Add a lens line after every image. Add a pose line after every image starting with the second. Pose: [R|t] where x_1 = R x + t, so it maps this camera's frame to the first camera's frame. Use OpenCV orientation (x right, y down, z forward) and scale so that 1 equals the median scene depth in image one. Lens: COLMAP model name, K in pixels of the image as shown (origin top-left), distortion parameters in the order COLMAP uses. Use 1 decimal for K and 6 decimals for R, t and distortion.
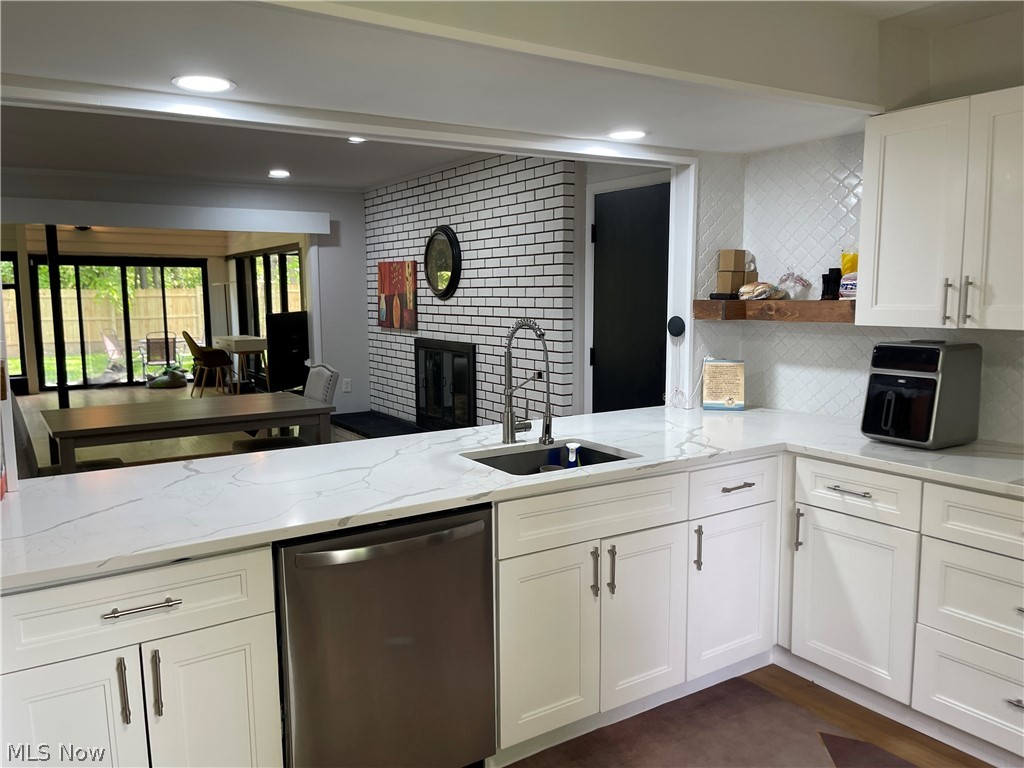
lens RADIAL K [[780.6, 0, 512.0], [0, 780.6, 384.0], [0, 0, 1]] dist [0.051731, 0.000418]
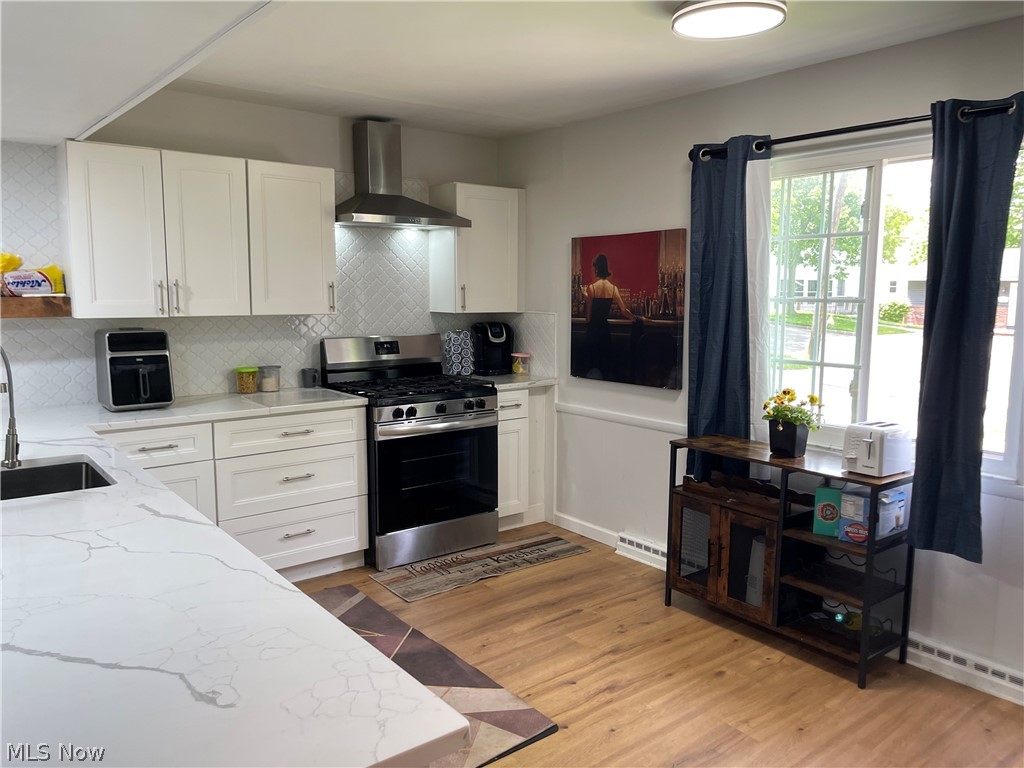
lens RADIAL K [[780.6, 0, 512.0], [0, 780.6, 384.0], [0, 0, 1]] dist [0.051731, 0.000418]
pose [[-0.096982, -0.116060, 0.988496, -0.868272], [0.112738, 0.985505, 0.126770, -0.061406], [-0.988880, 0.123736, -0.082492, 0.532652]]
